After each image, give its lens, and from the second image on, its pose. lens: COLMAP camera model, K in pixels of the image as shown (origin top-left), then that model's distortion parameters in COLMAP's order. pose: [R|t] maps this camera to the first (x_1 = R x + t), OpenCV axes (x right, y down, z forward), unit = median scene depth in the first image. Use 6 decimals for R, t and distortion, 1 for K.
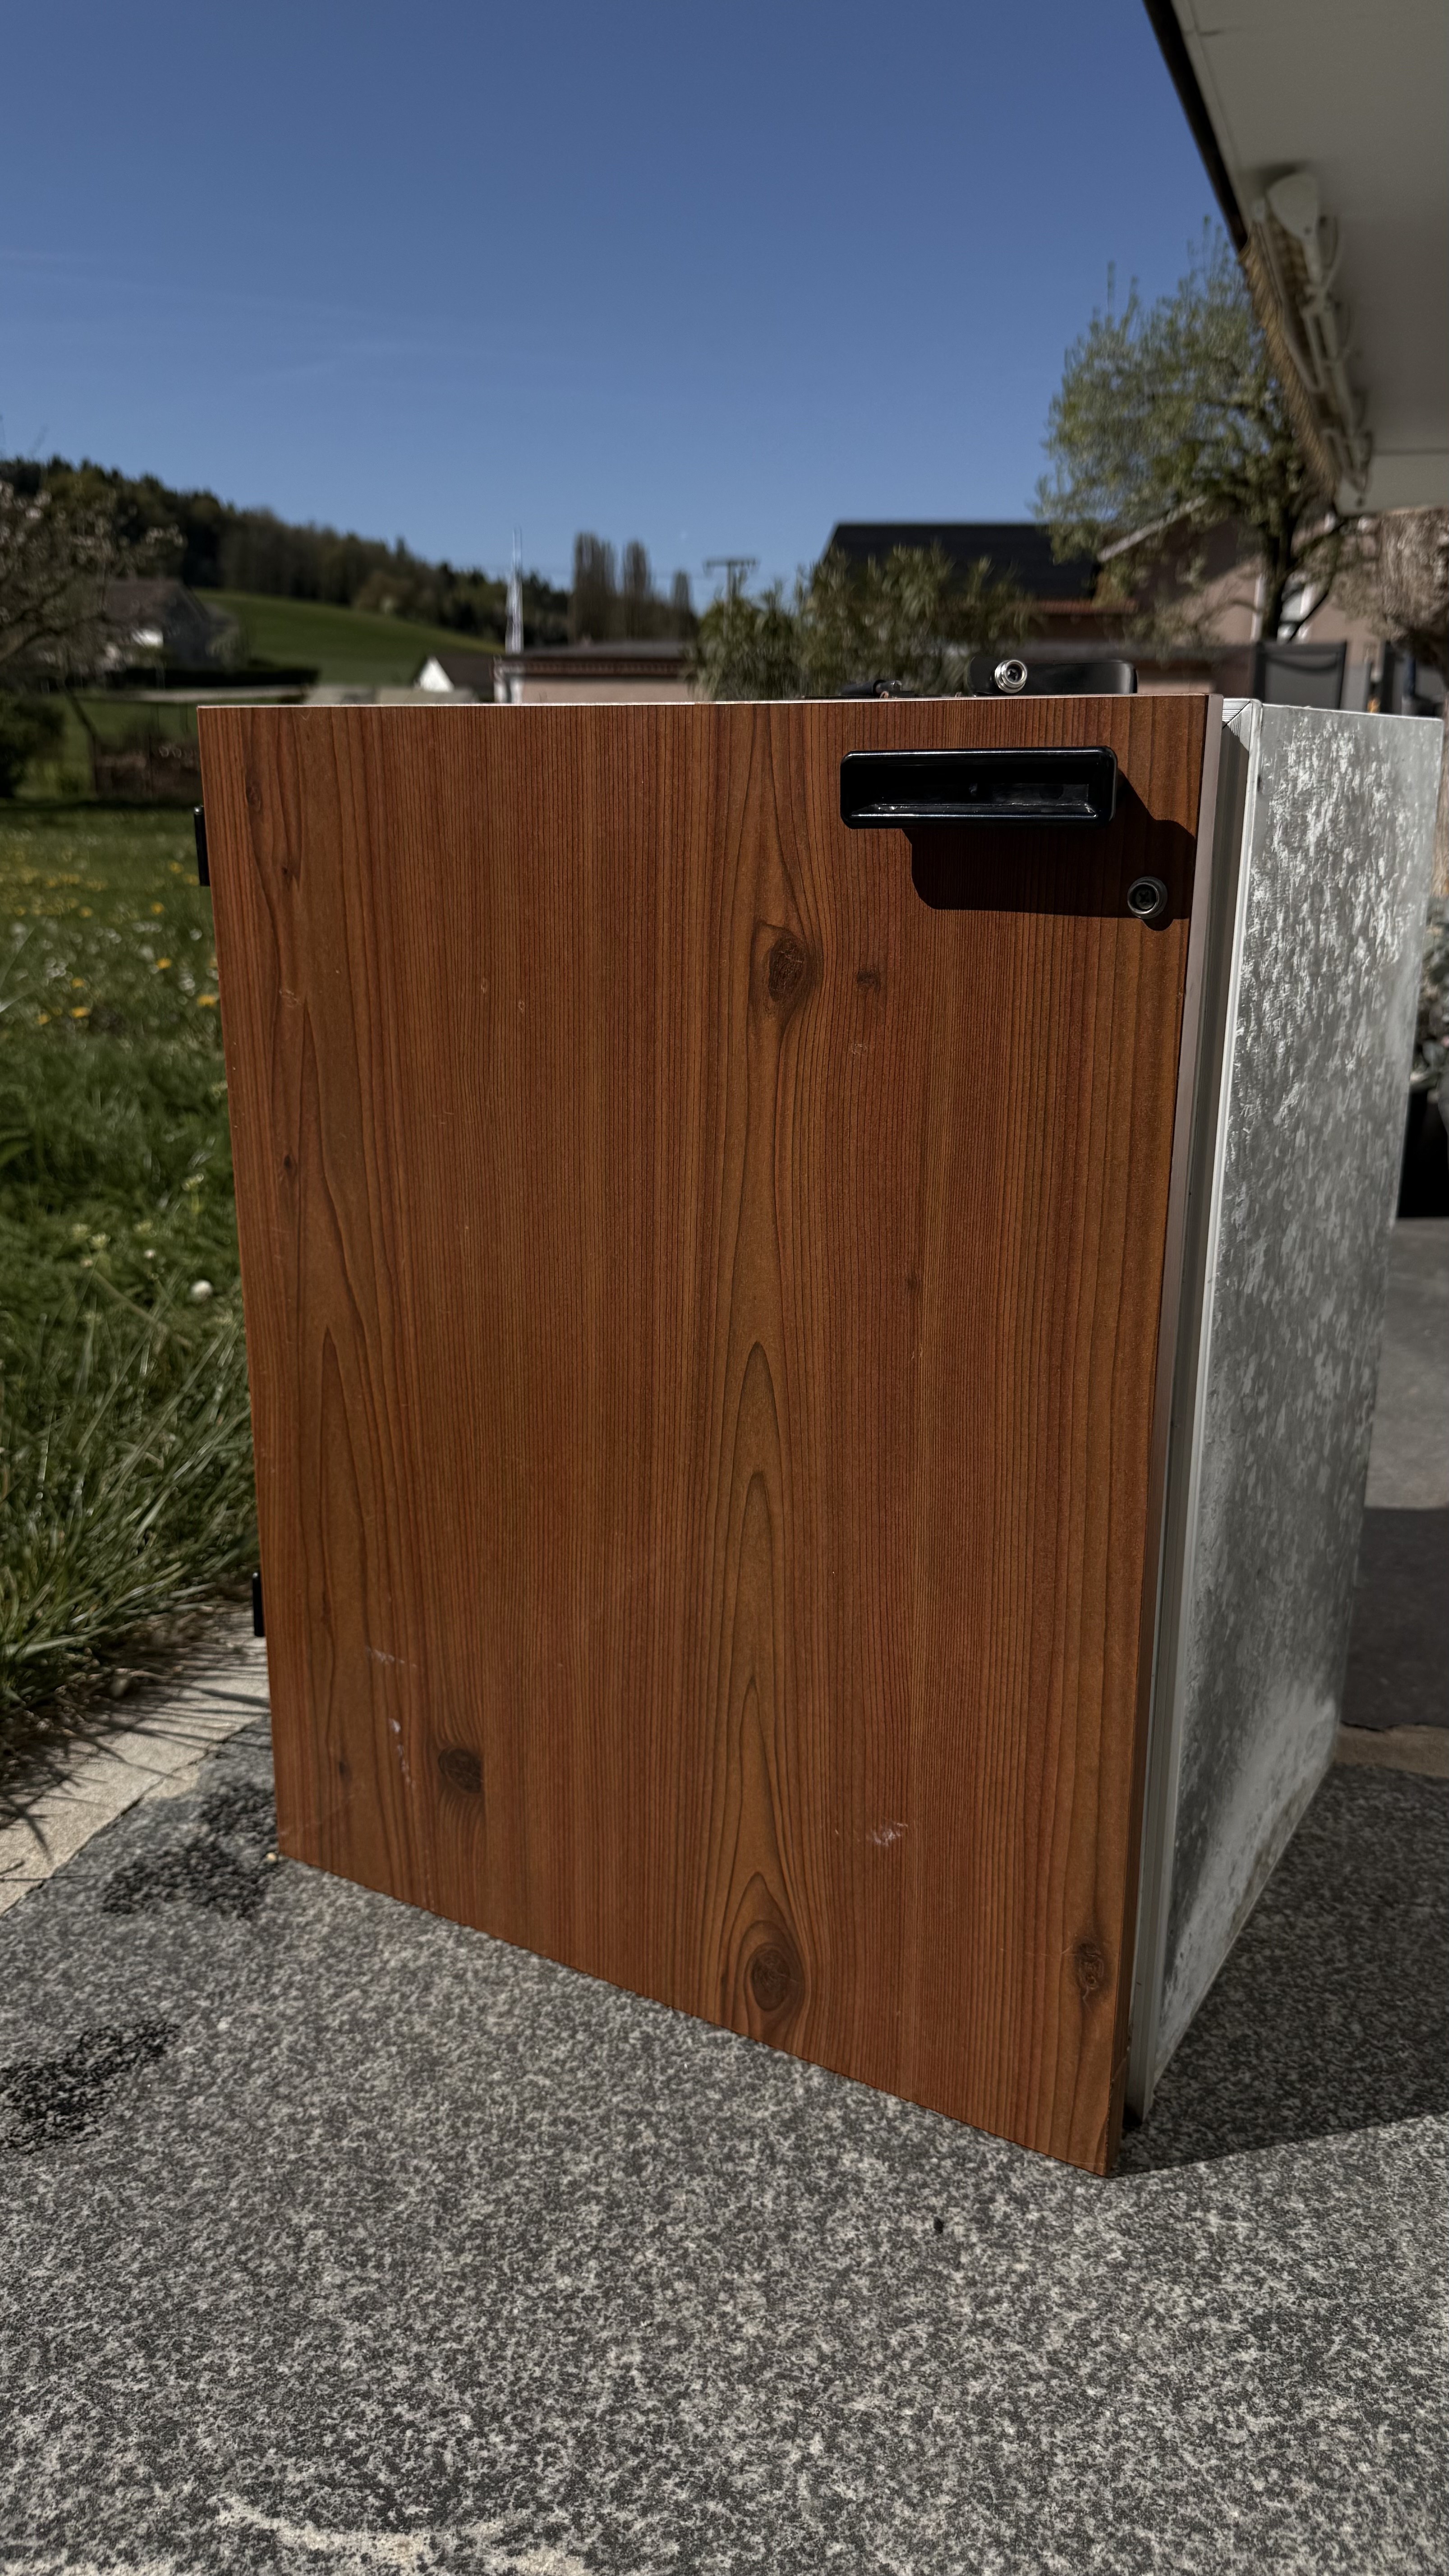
lens RADIAL K [[1879.3, 0, 724.5], [0, 1879.3, 1288.0], [0, 0, 1]] dist [0.012472, -0.020404]
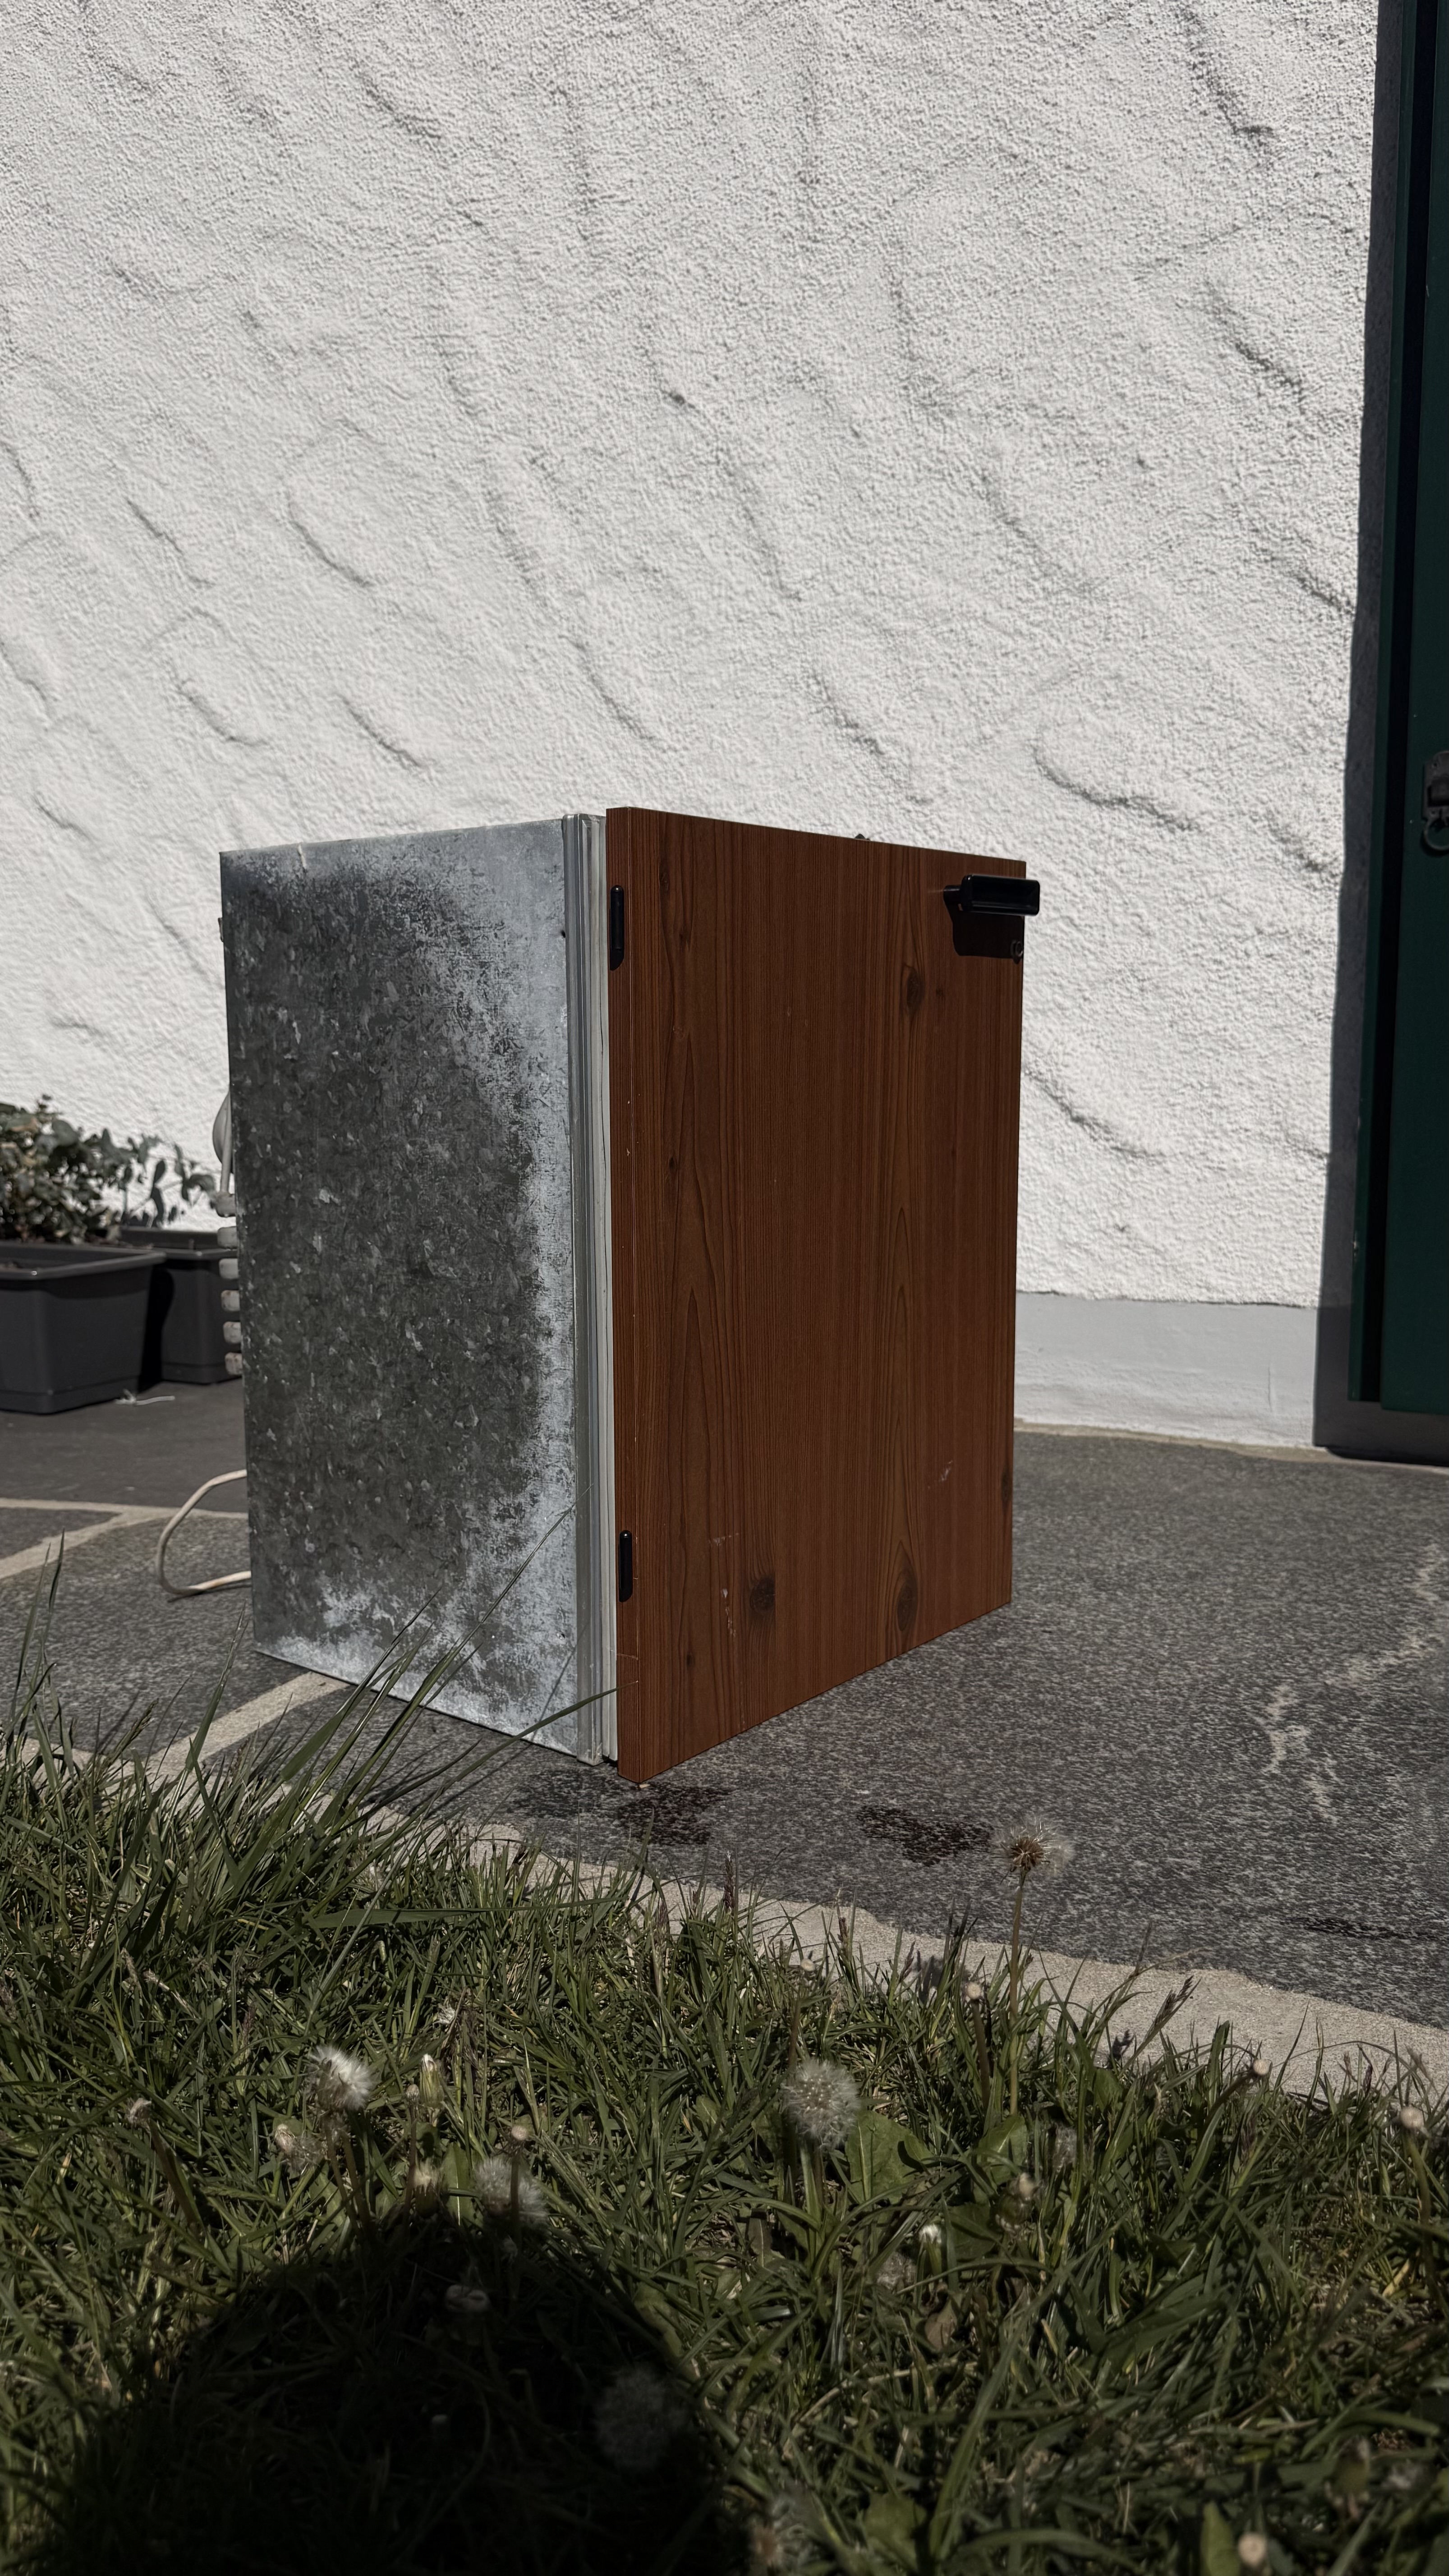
lens RADIAL K [[1879.3, 0, 724.5], [0, 1879.3, 1288.0], [0, 0, 1]] dist [0.012472, -0.020404]
pose [[0.124697, -0.147490, 0.981171, -1.617448], [0.264632, 0.958012, 0.110377, -0.126518], [-0.956253, 0.245885, 0.158492, 0.848942]]
